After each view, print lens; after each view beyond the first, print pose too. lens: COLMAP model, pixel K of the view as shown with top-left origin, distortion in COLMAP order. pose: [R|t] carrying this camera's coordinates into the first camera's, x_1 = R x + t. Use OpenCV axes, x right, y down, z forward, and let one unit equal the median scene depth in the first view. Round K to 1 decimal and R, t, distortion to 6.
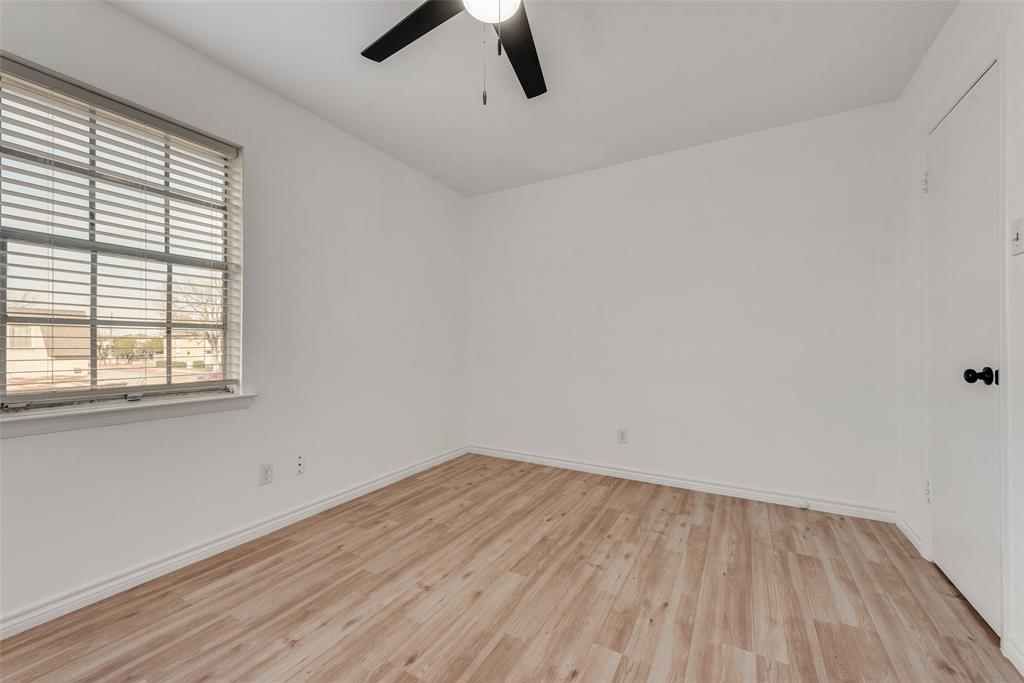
lens RADIAL K [[407.1, 0, 515.4], [0, 407.1, 343.5], [0, 0, 1]] dist [0.006059, -0.000005]
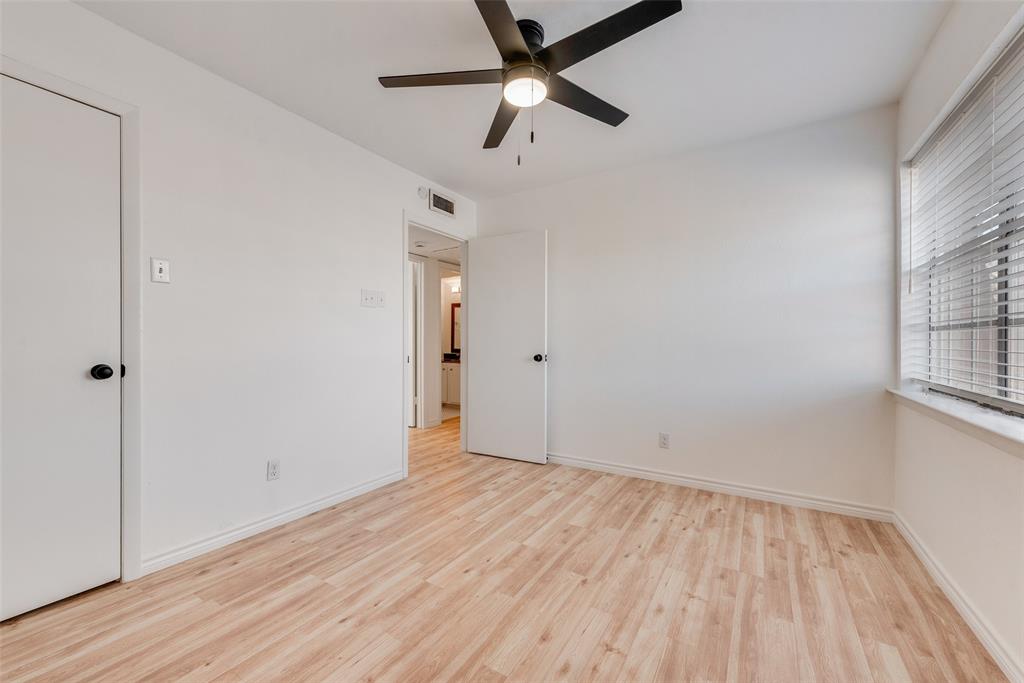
lens RADIAL K [[407.1, 0, 511.1], [0, 407.1, 341.3], [0, 0, 1]] dist [0.006059, -0.000005]
pose [[-0.998944, -0.002452, 0.045882, -0.065107], [-0.002573, 0.999993, -0.002577, -0.006253], [-0.045876, -0.002692, -0.998944, 2.027453]]
